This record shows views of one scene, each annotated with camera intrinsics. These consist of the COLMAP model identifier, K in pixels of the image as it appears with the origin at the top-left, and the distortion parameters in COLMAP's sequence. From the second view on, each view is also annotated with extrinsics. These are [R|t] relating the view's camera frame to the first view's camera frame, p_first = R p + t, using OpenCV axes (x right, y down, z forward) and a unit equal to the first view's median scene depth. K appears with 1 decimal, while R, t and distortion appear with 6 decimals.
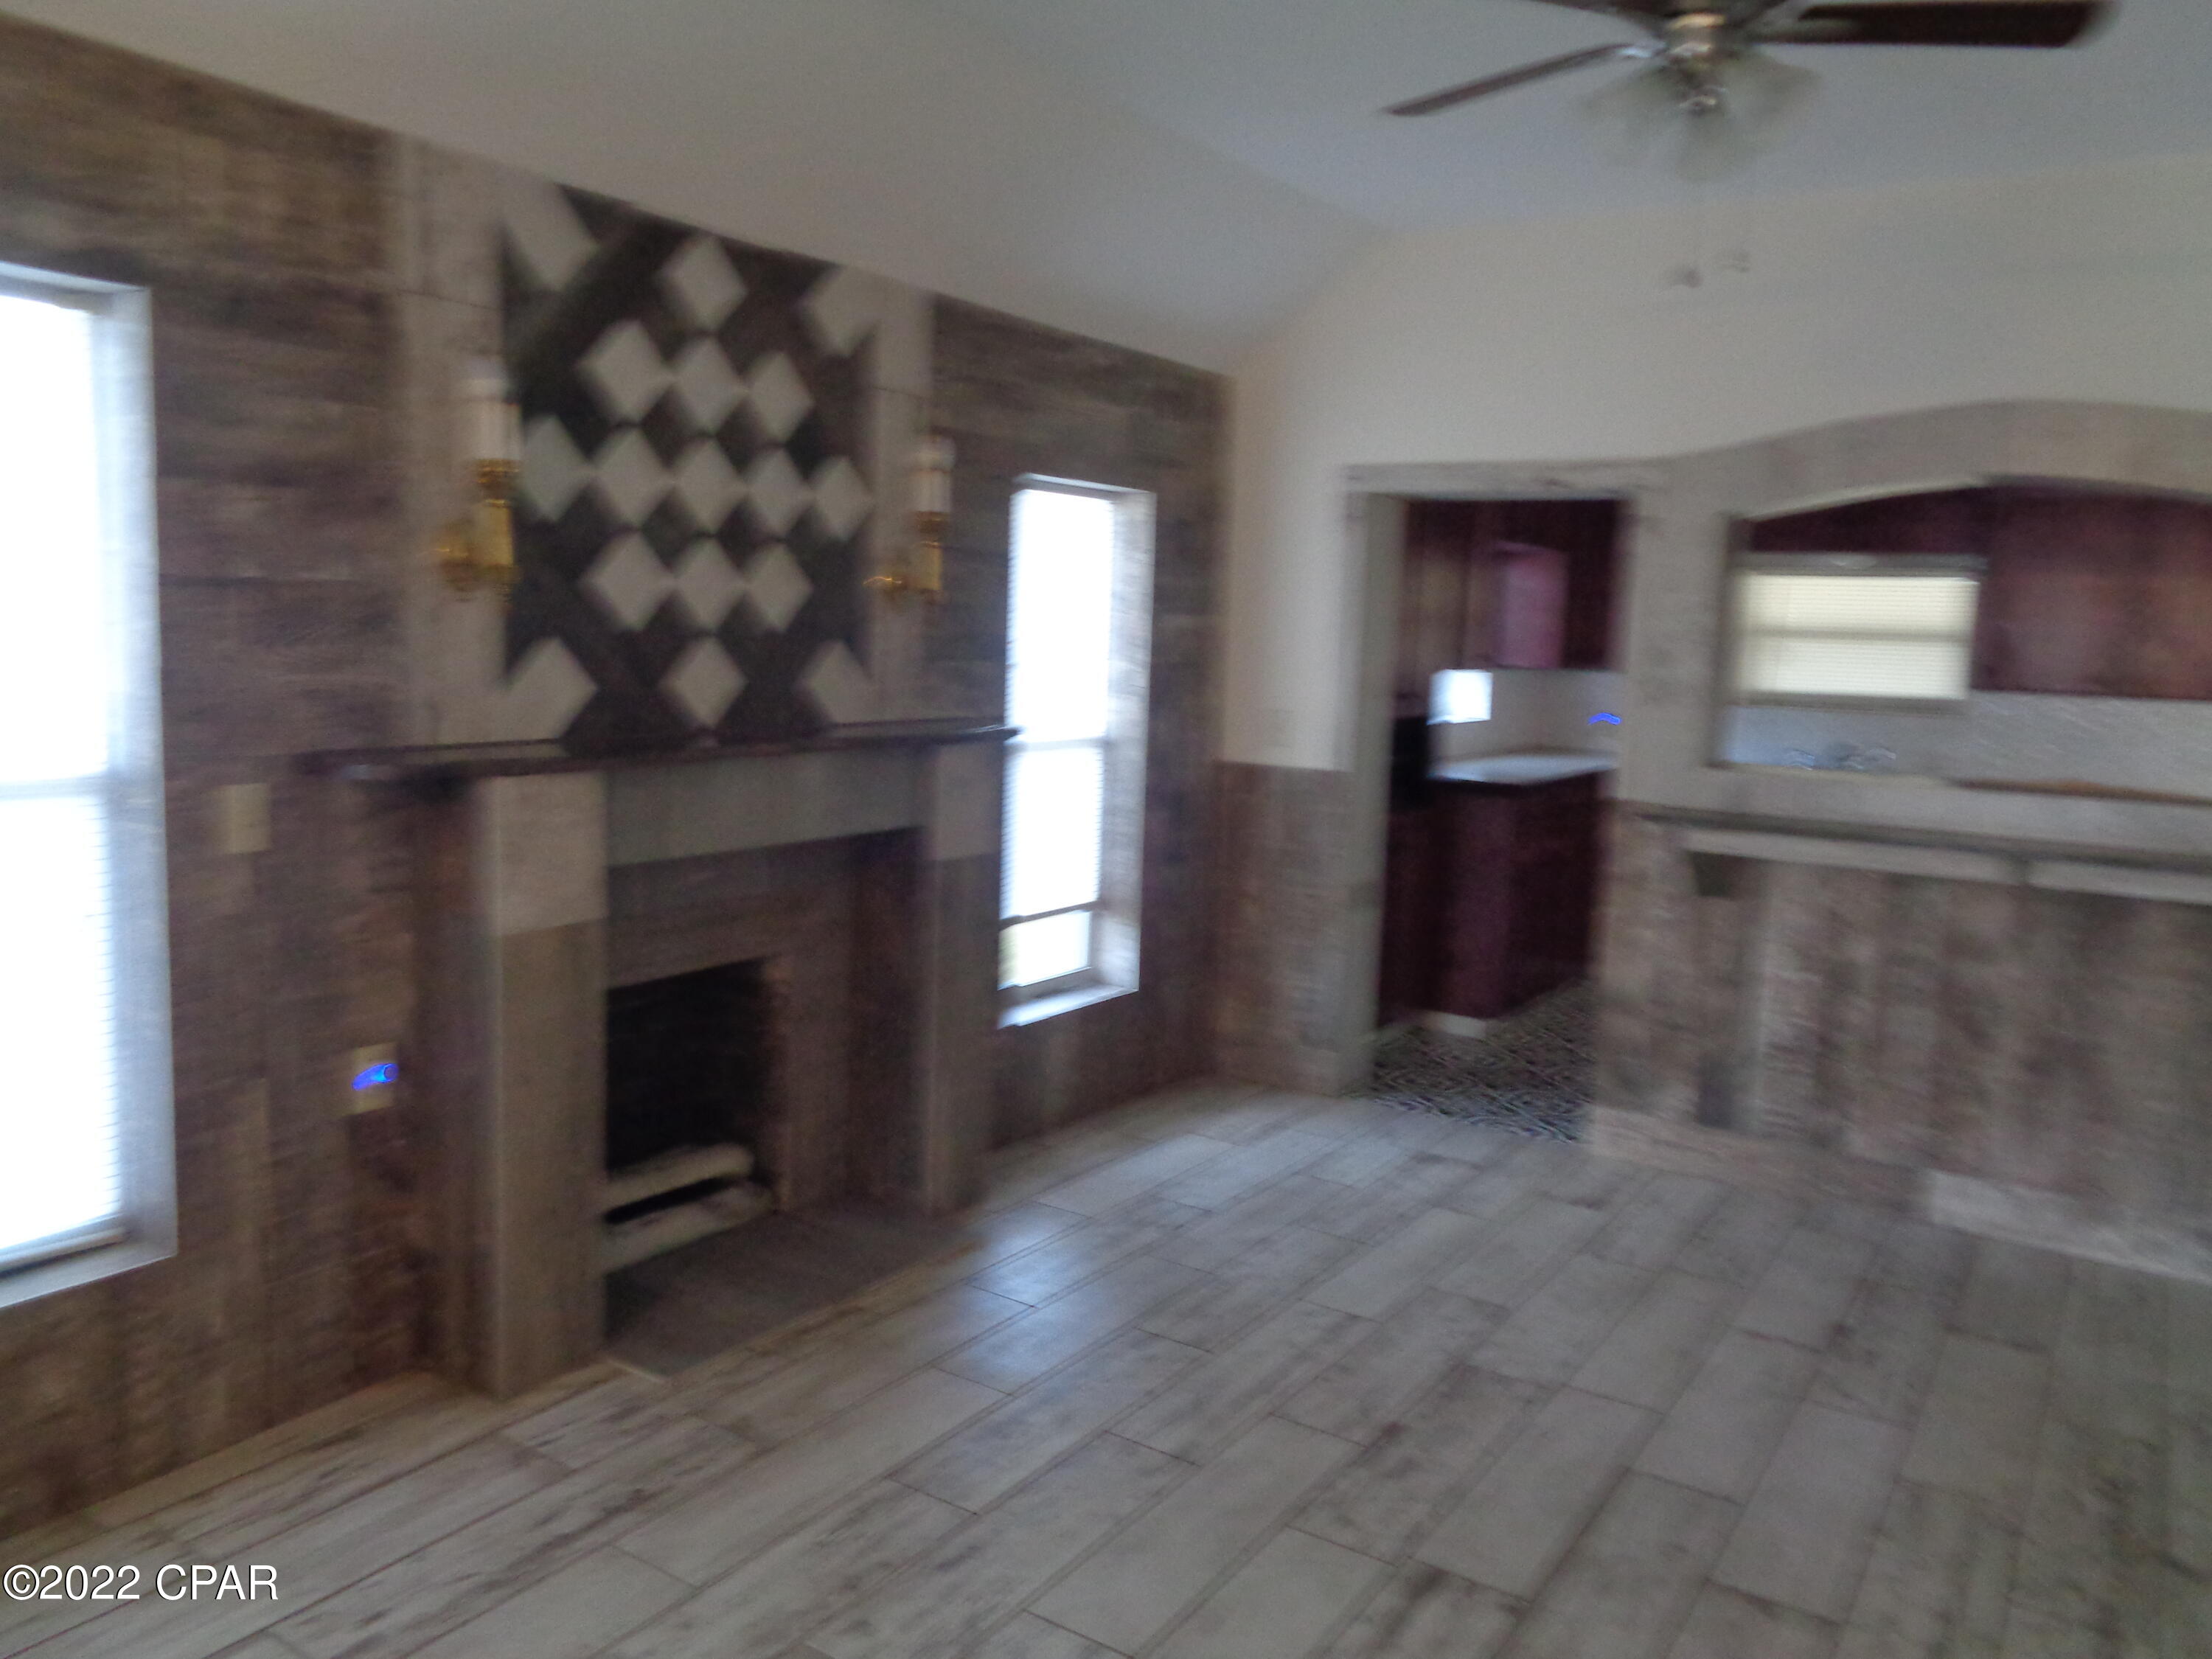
lens RADIAL K [[1654.5, 0, 1103.0], [0, 1654.5, 820.3], [0, 0, 1]] dist [-0.000723, -0.001569]
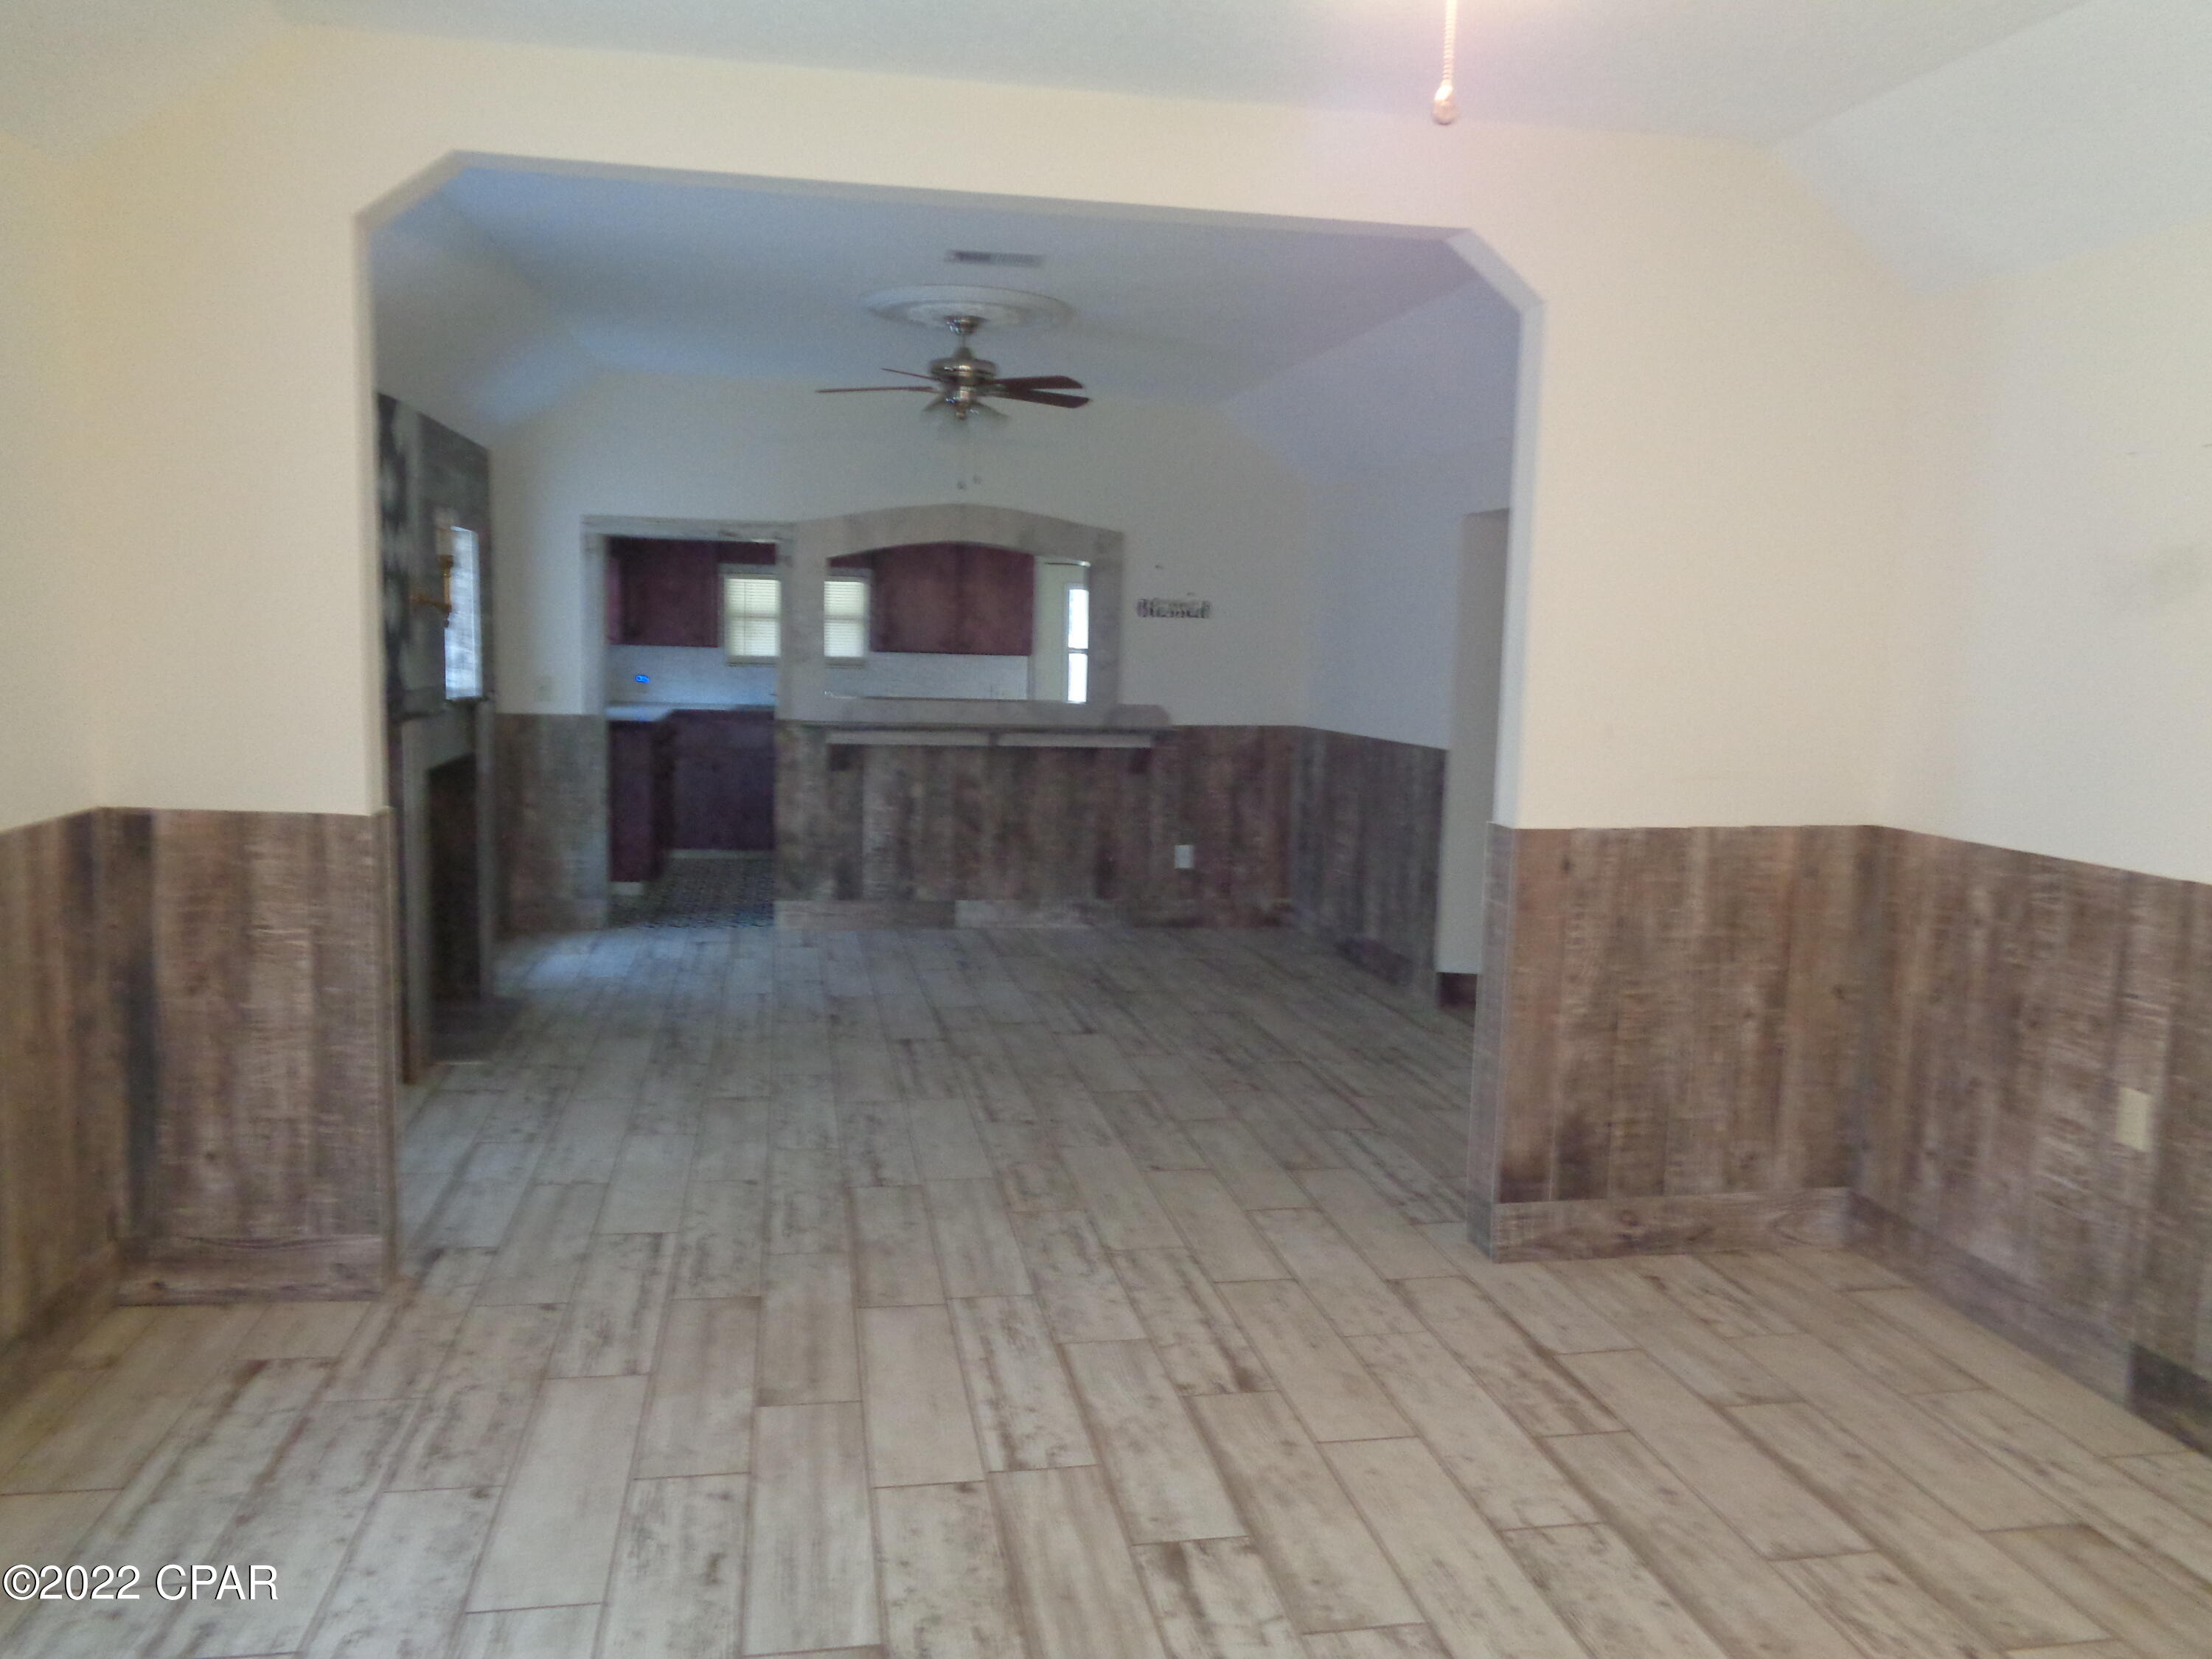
lens RADIAL K [[1654.5, 0, 1103.0], [0, 1654.5, 820.3], [0, 0, 1]] dist [-0.000723, -0.001569]
pose [[0.725909, -0.097501, 0.680845, -0.654768], [0.084891, 0.995033, 0.051985, 0.031773], [-0.682532, 0.020061, 0.730581, -0.504735]]
